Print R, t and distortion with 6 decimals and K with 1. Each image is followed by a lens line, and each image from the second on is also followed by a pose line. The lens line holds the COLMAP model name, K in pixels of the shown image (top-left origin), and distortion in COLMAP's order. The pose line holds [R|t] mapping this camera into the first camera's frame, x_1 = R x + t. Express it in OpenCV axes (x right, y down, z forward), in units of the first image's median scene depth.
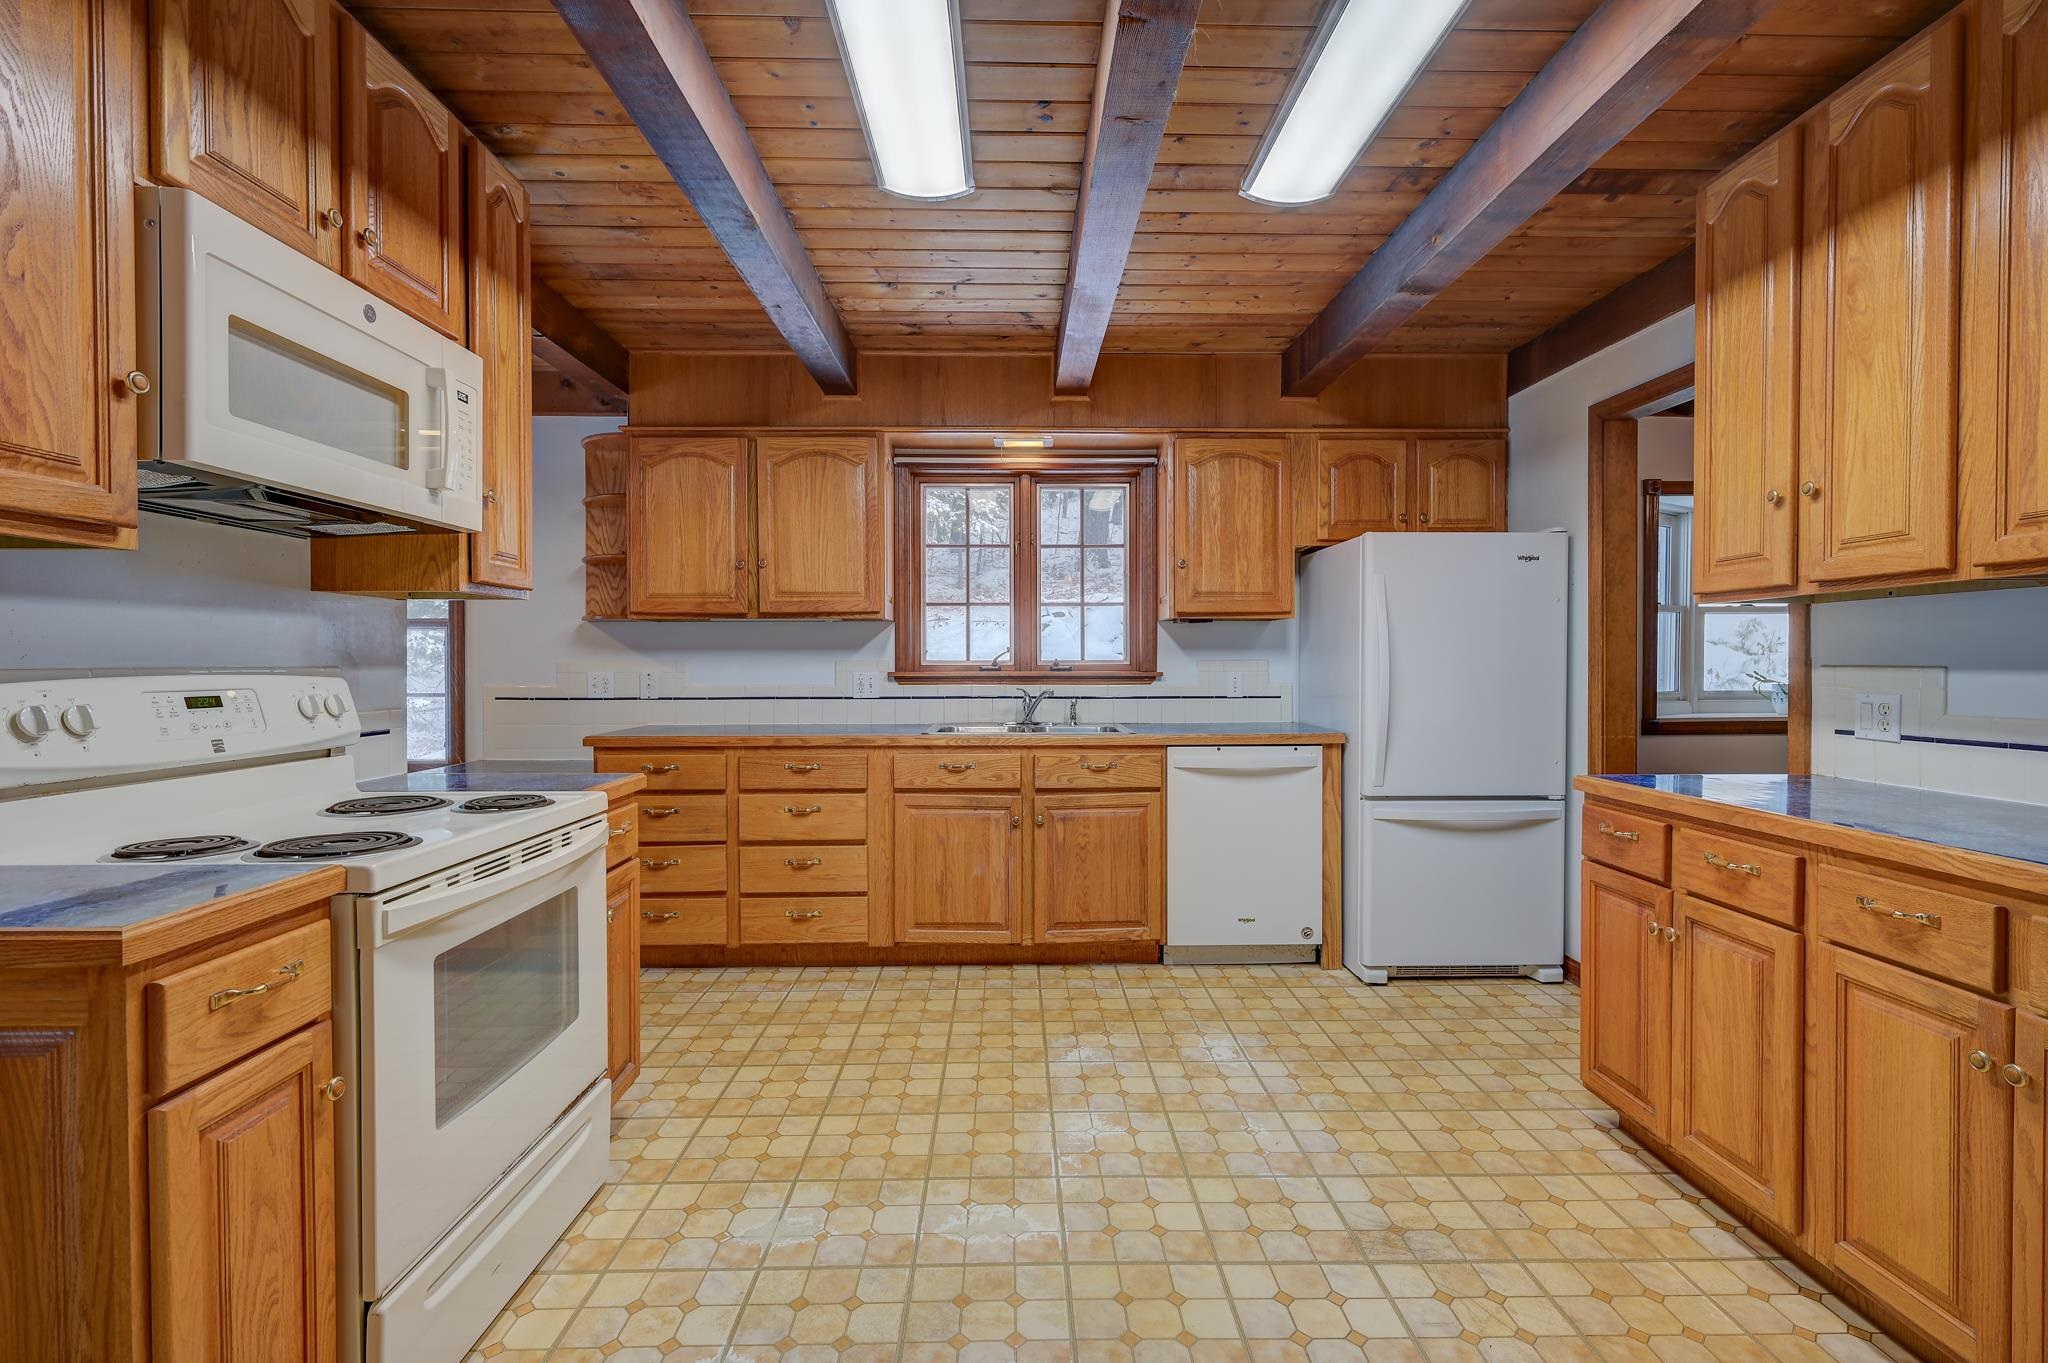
lens RADIAL K [[907.1, 0, 1027.7], [0, 907.1, 674.8], [0, 0, 1]] dist [-0.000318, 0.000509]
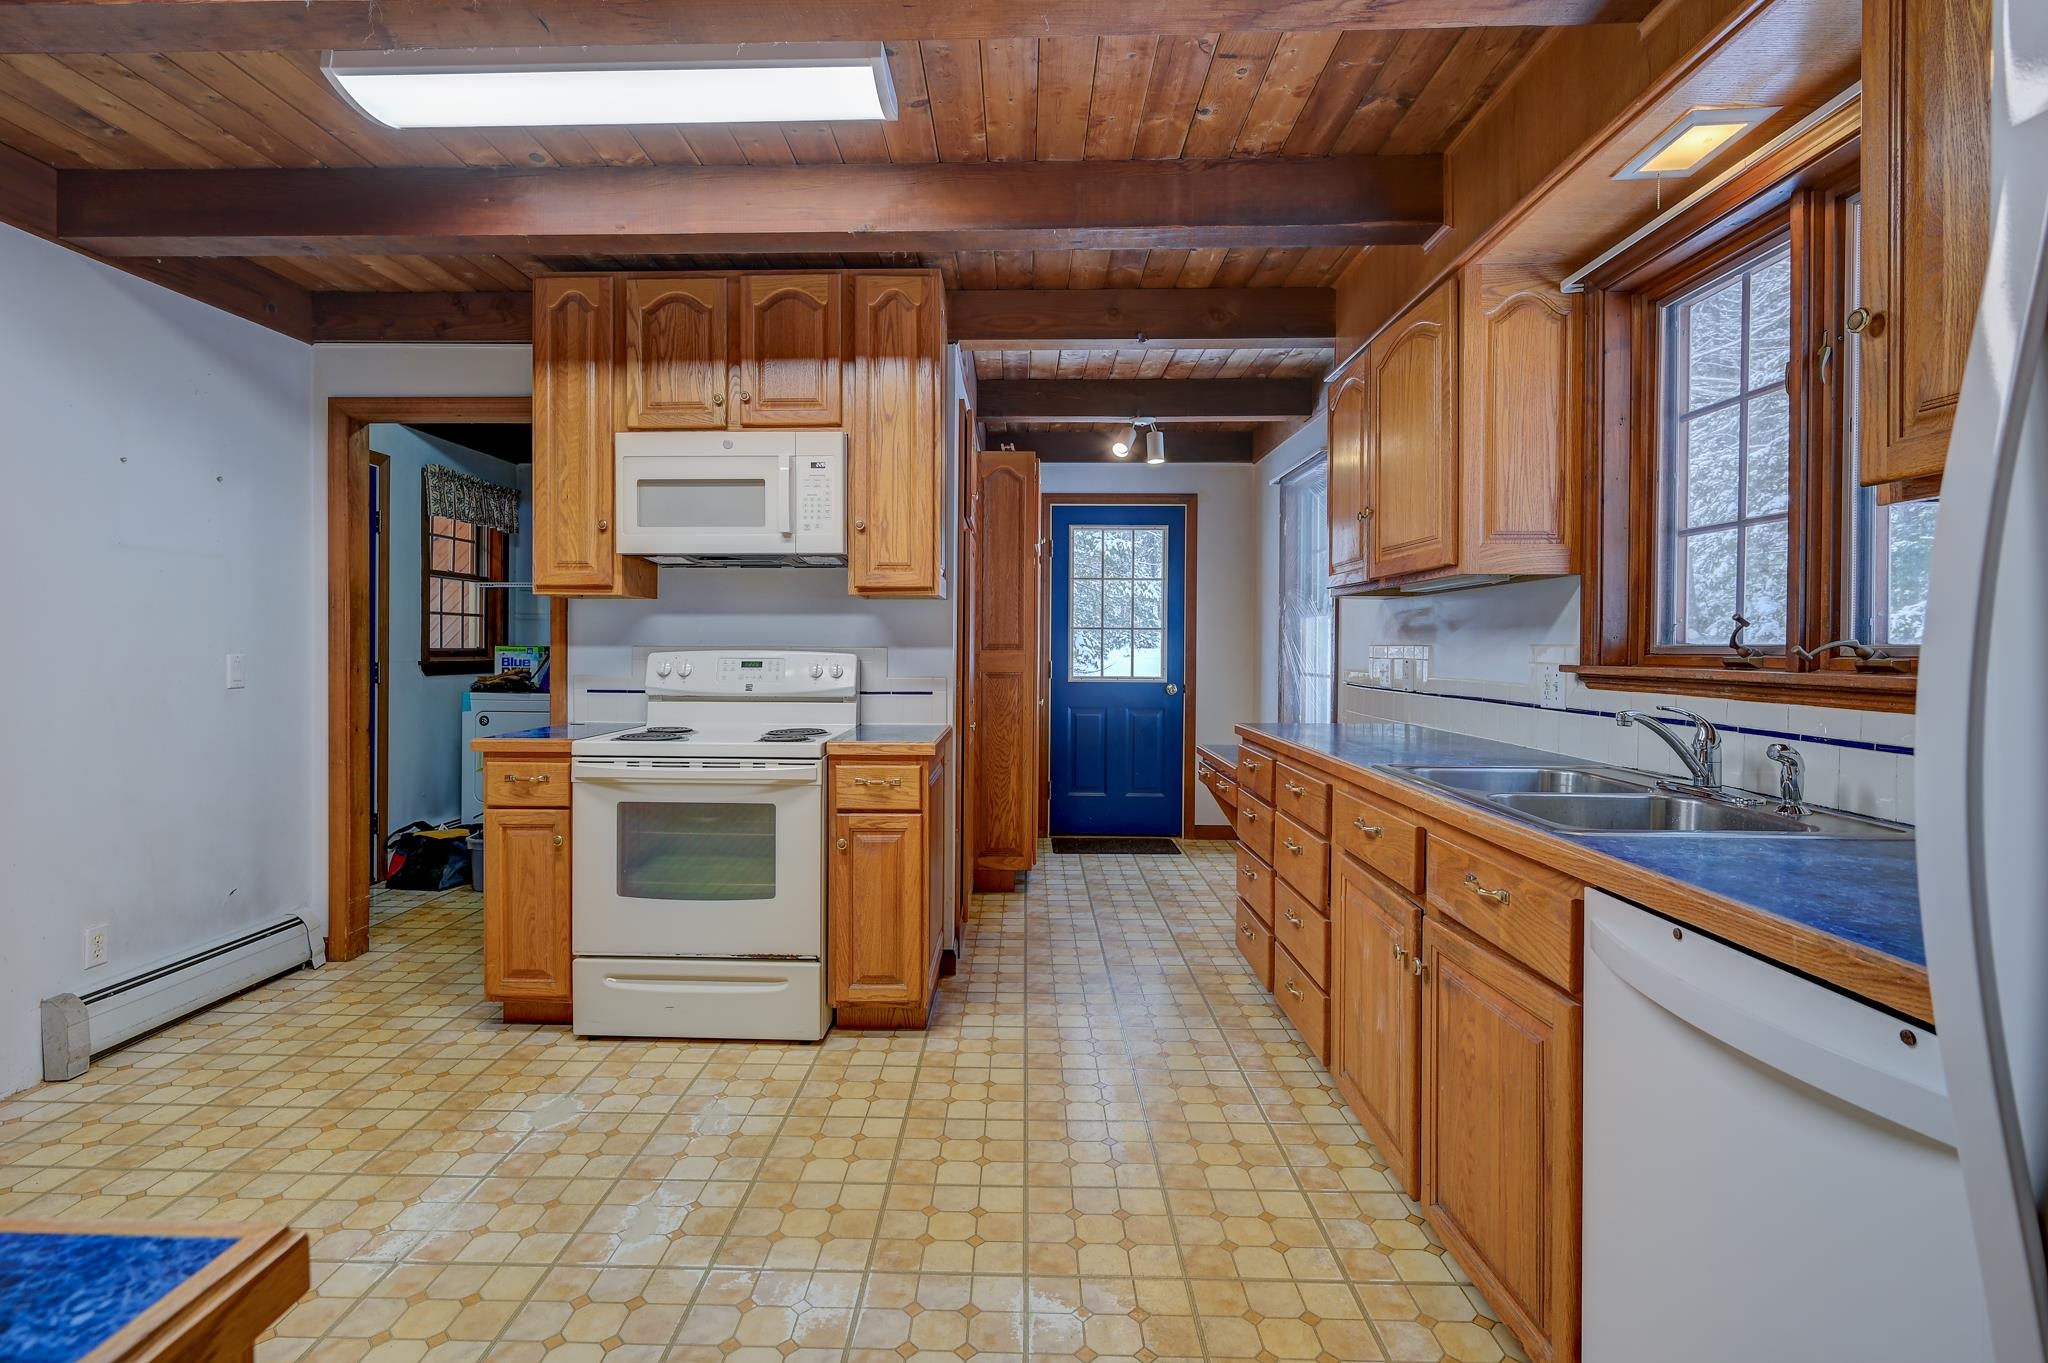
lens RADIAL K [[972.6, 0, 993.7], [0, 972.6, 650.8], [0, 0, 1]] dist [-0.000565, 0.000609]
pose [[-0.051114, 0.006978, -0.998668, 0.644185], [-0.017490, 0.999816, 0.007881, -0.013622], [0.998540, 0.017870, -0.050982, 0.927152]]
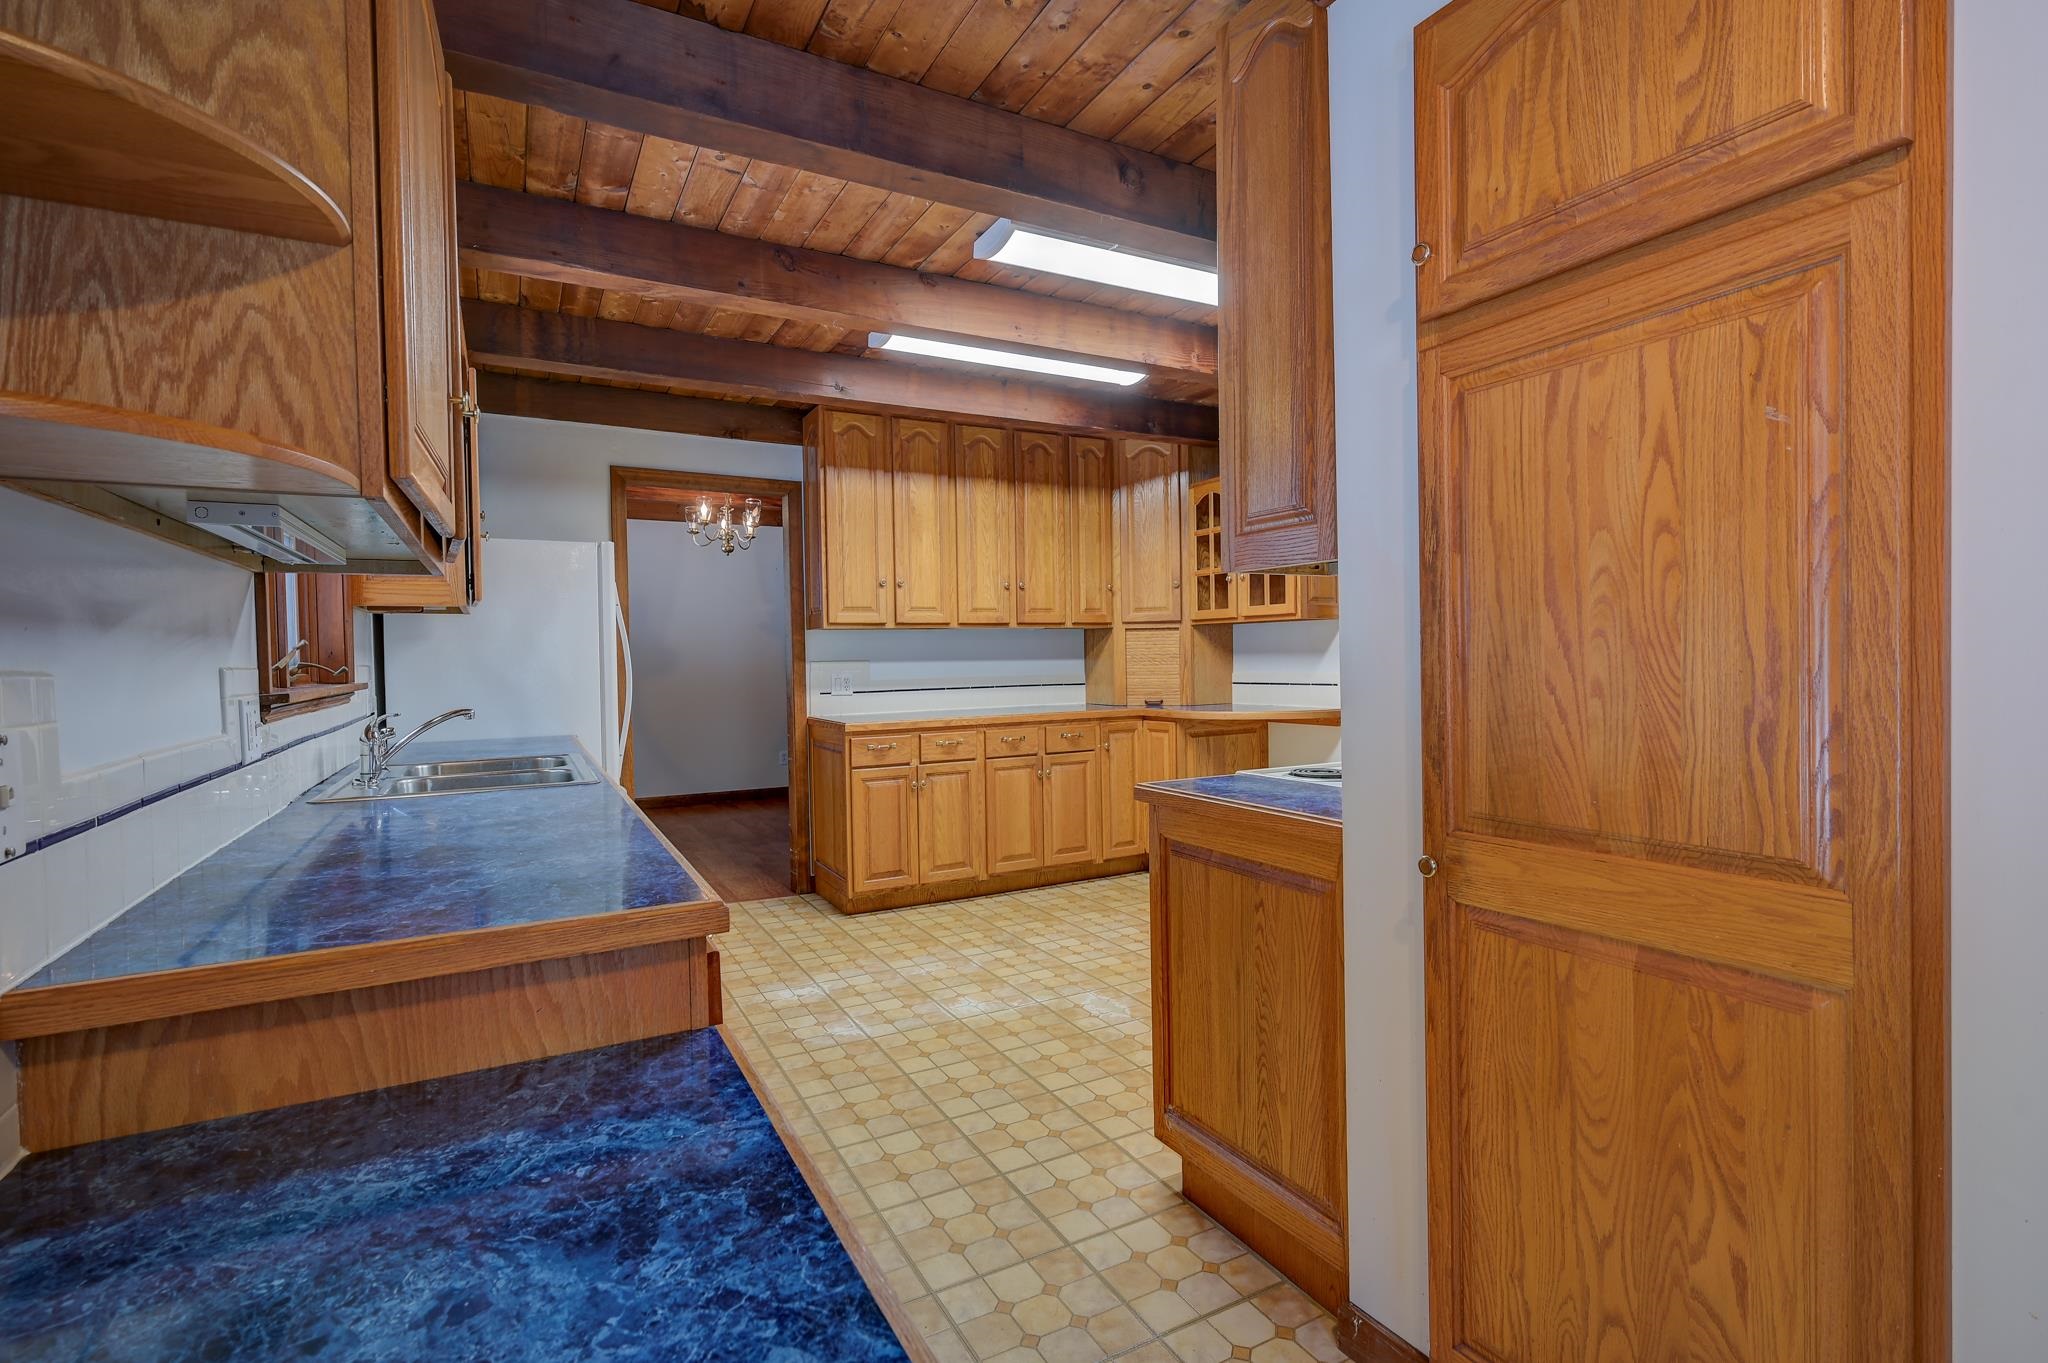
lens RADIAL K [[961.9, 0, 1028.9], [0, 961.9, 674.1], [0, 0, 1]] dist [0.001948, 0.001122]
pose [[-0.461930, -0.009347, 0.886867, -0.970072], [0.029605, 0.999225, 0.025951, -0.018220], [-0.886422, 0.038243, -0.461295, 1.233360]]
